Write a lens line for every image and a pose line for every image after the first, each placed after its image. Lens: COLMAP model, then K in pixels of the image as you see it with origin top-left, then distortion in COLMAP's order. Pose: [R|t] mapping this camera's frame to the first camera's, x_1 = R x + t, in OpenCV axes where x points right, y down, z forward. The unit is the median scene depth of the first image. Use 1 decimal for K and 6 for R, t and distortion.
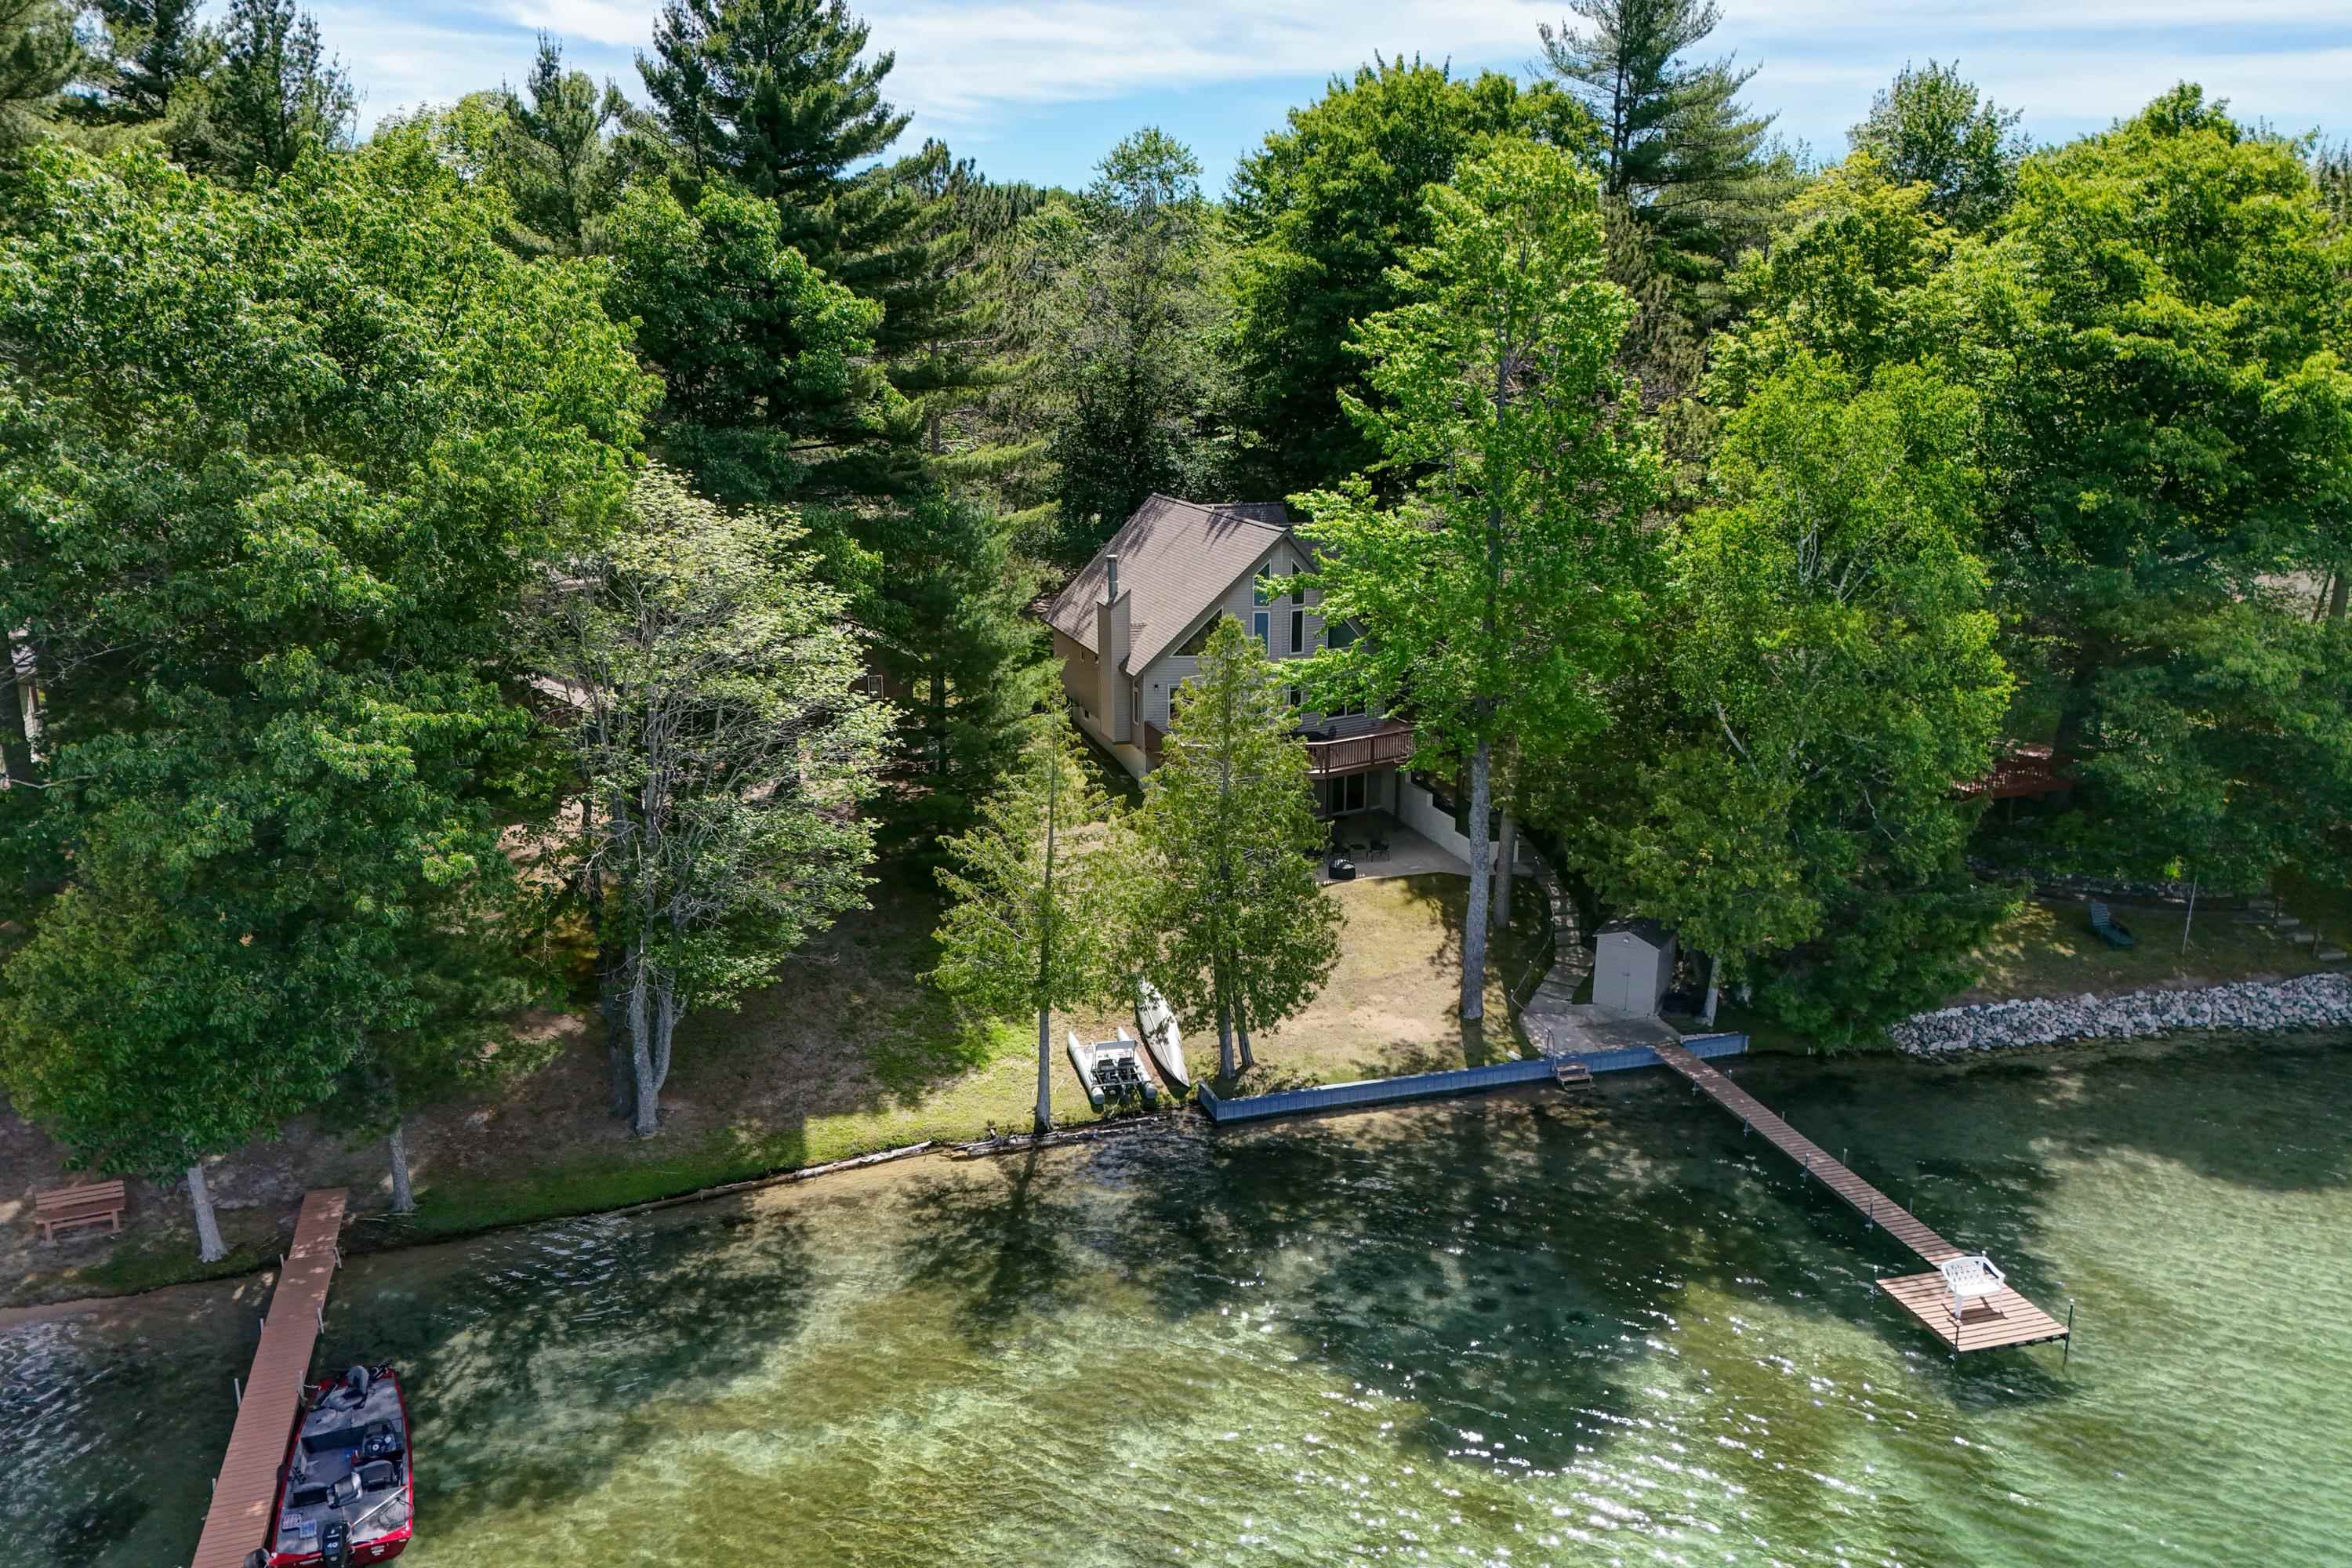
lens RADIAL K [[1747.4, 0, 1176.0], [0, 1747.4, 784.0], [0, 0, 1]] dist [0.065098, -0.051154]
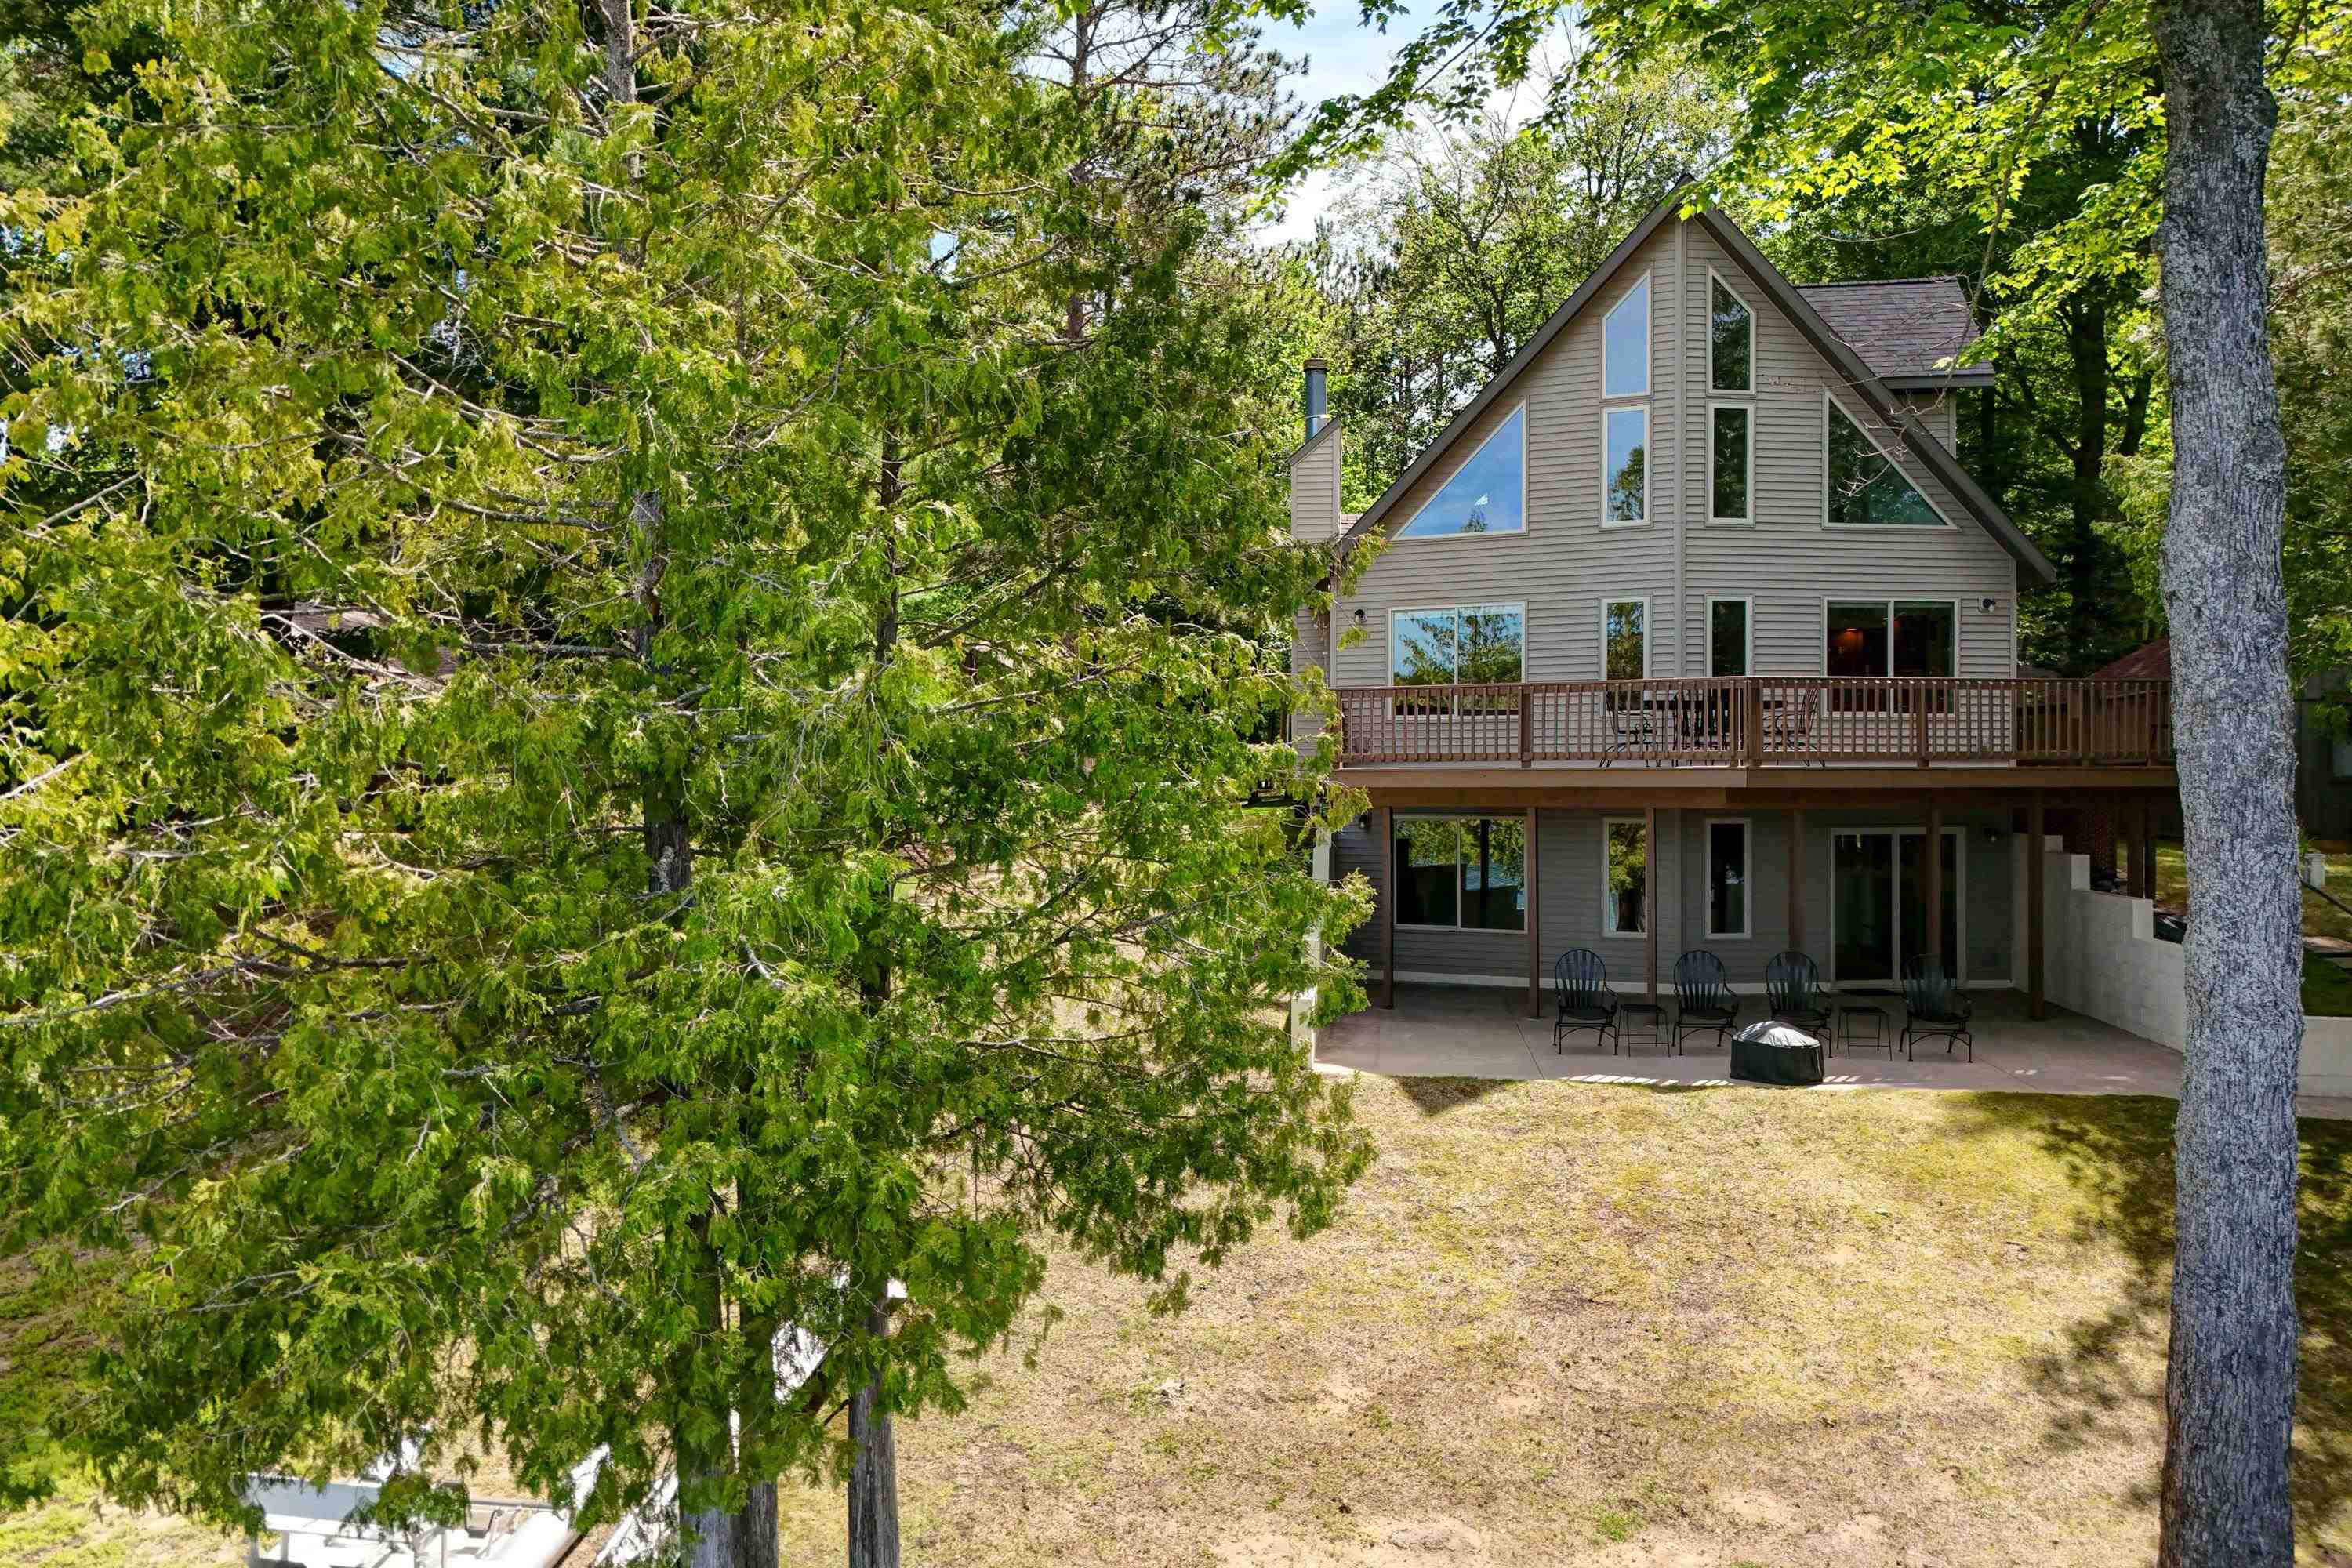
lens RADIAL K [[1747.4, 0, 1176.0], [0, 1747.4, 784.0], [0, 0, 1]] dist [0.065098, -0.051154]
pose [[0.906473, 0.000803, -0.422264, 0.164276], [-0.103229, 0.970078, -0.219756, 0.103601], [0.409452, 0.242793, 0.879432, 0.857244]]
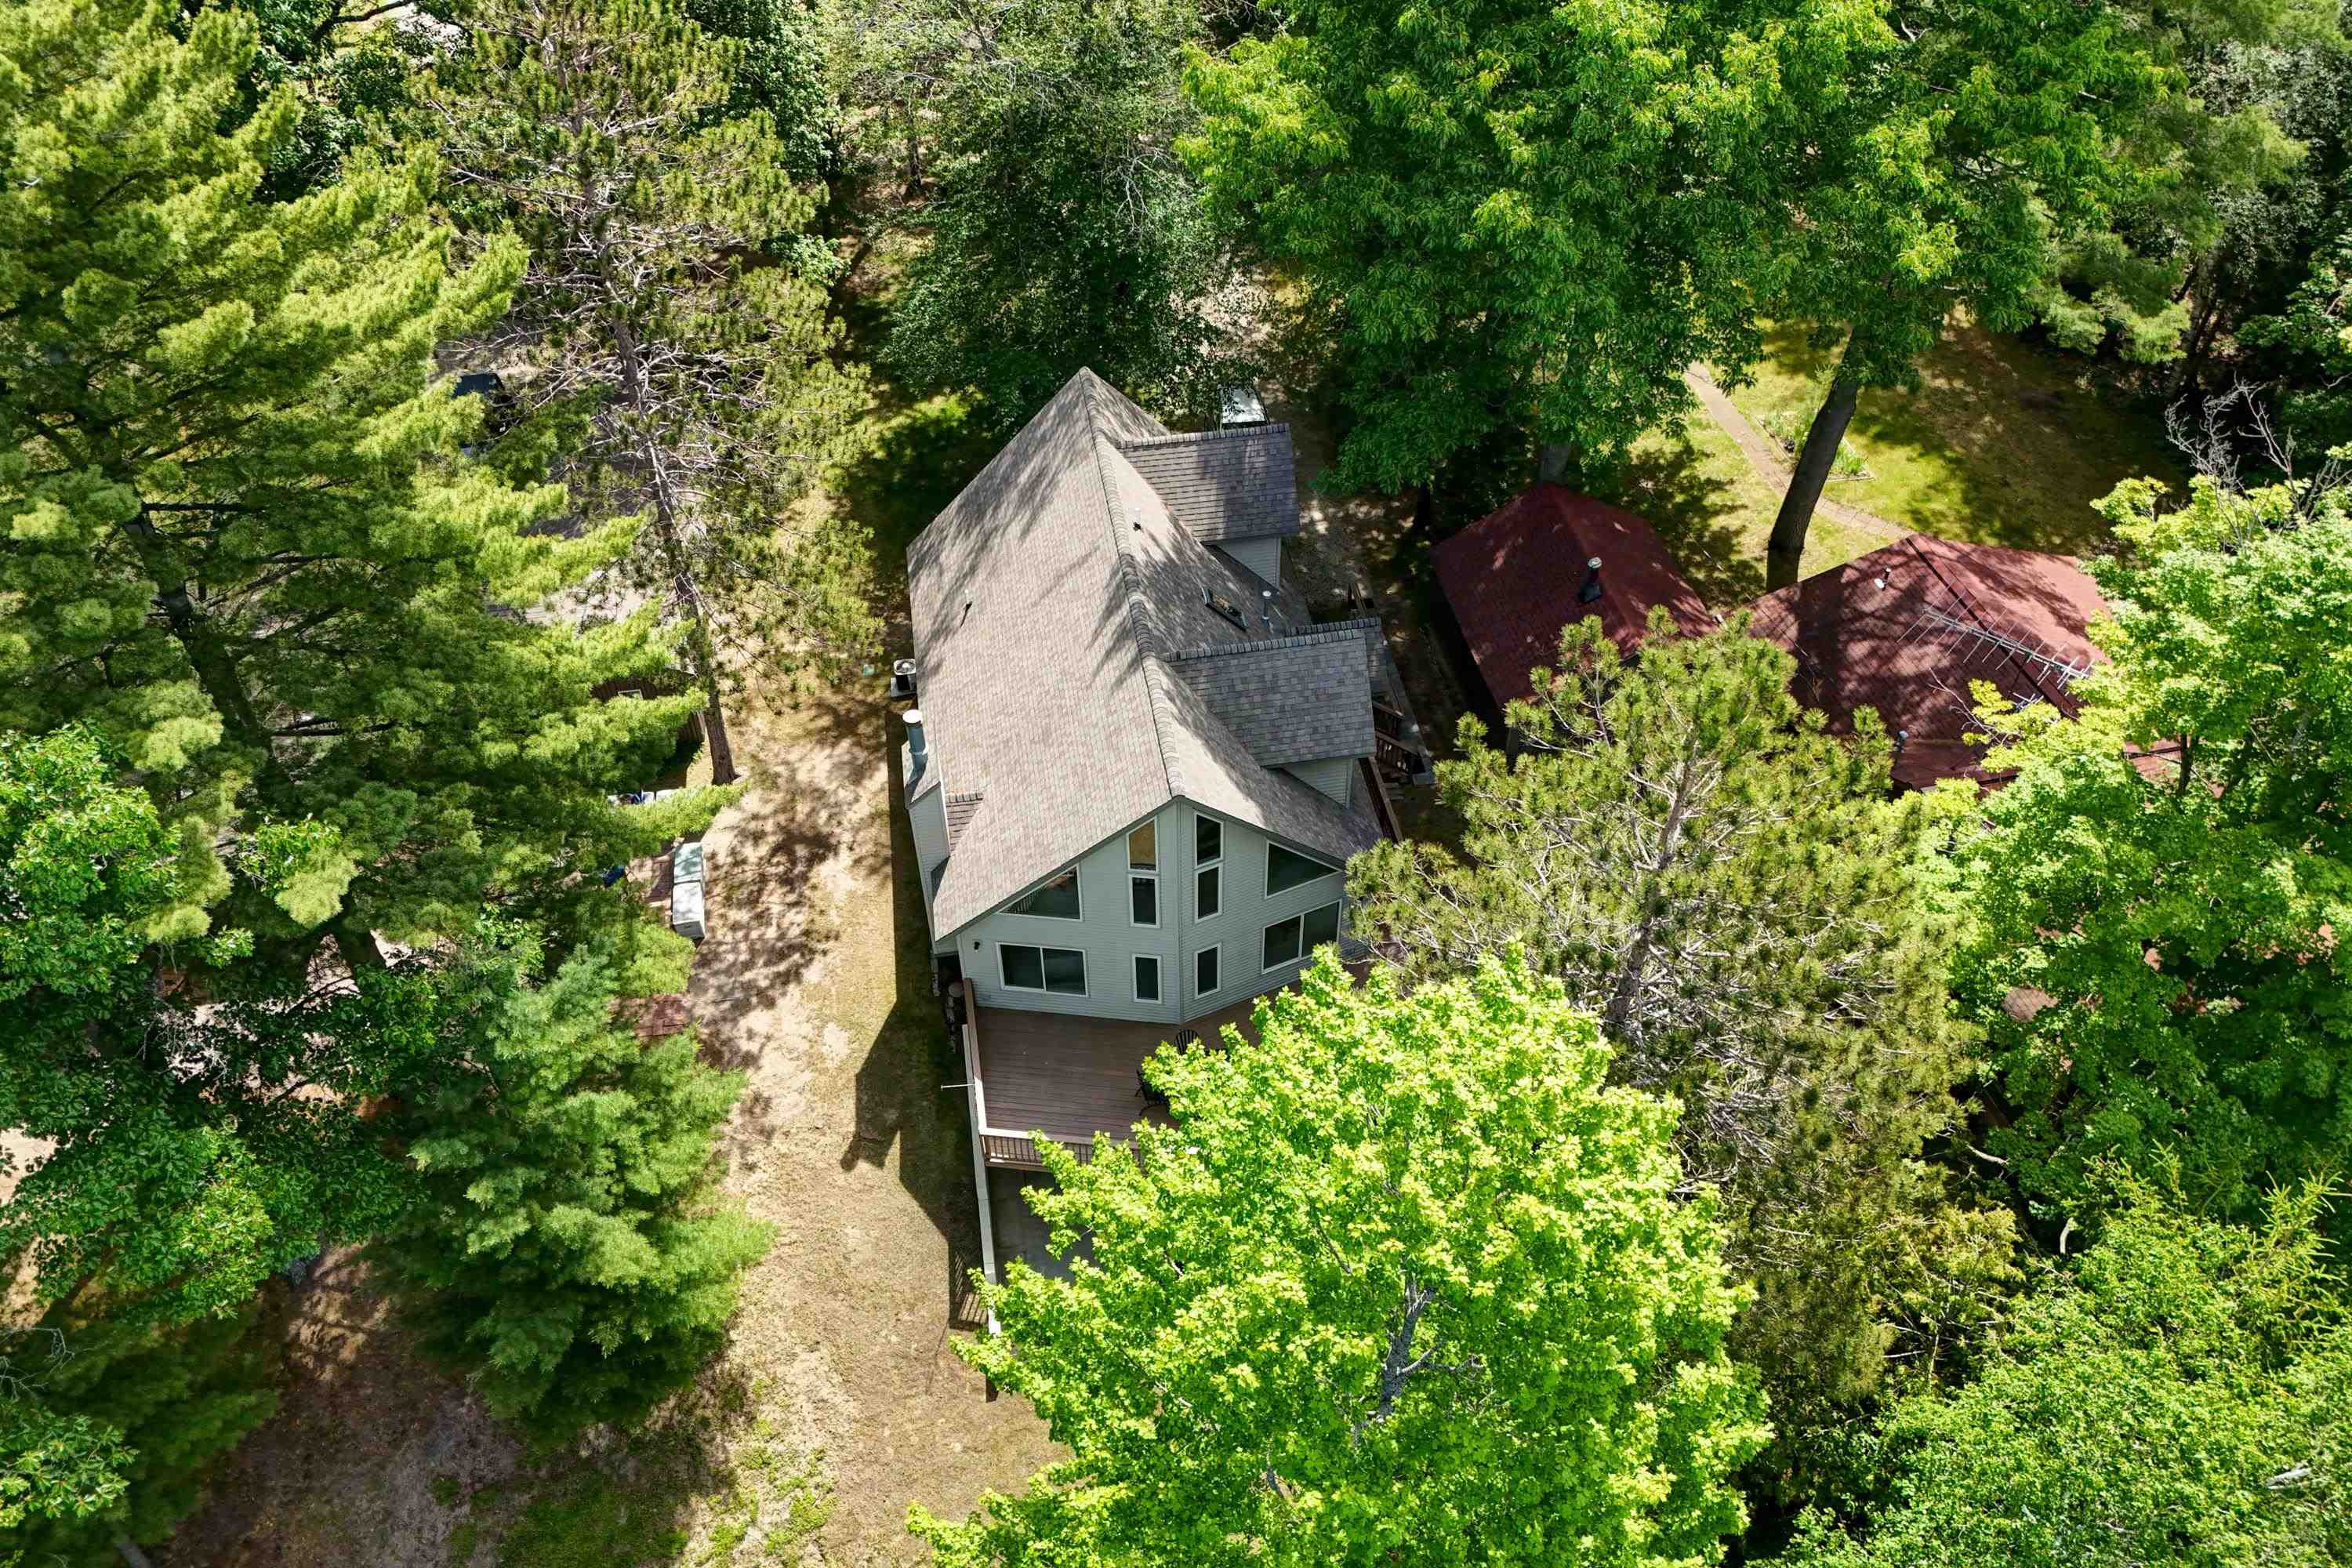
lens RADIAL K [[1747.0, 0, 1177.6], [0, 1747.0, 771.9], [0, 0, 1]] dist [0.035795, -0.005940]
pose [[0.987781, 0.105640, -0.114581, 0.165514], [-0.032995, 0.860298, 0.508723, -0.571871], [0.152315, -0.498726, 0.853272, 0.699970]]
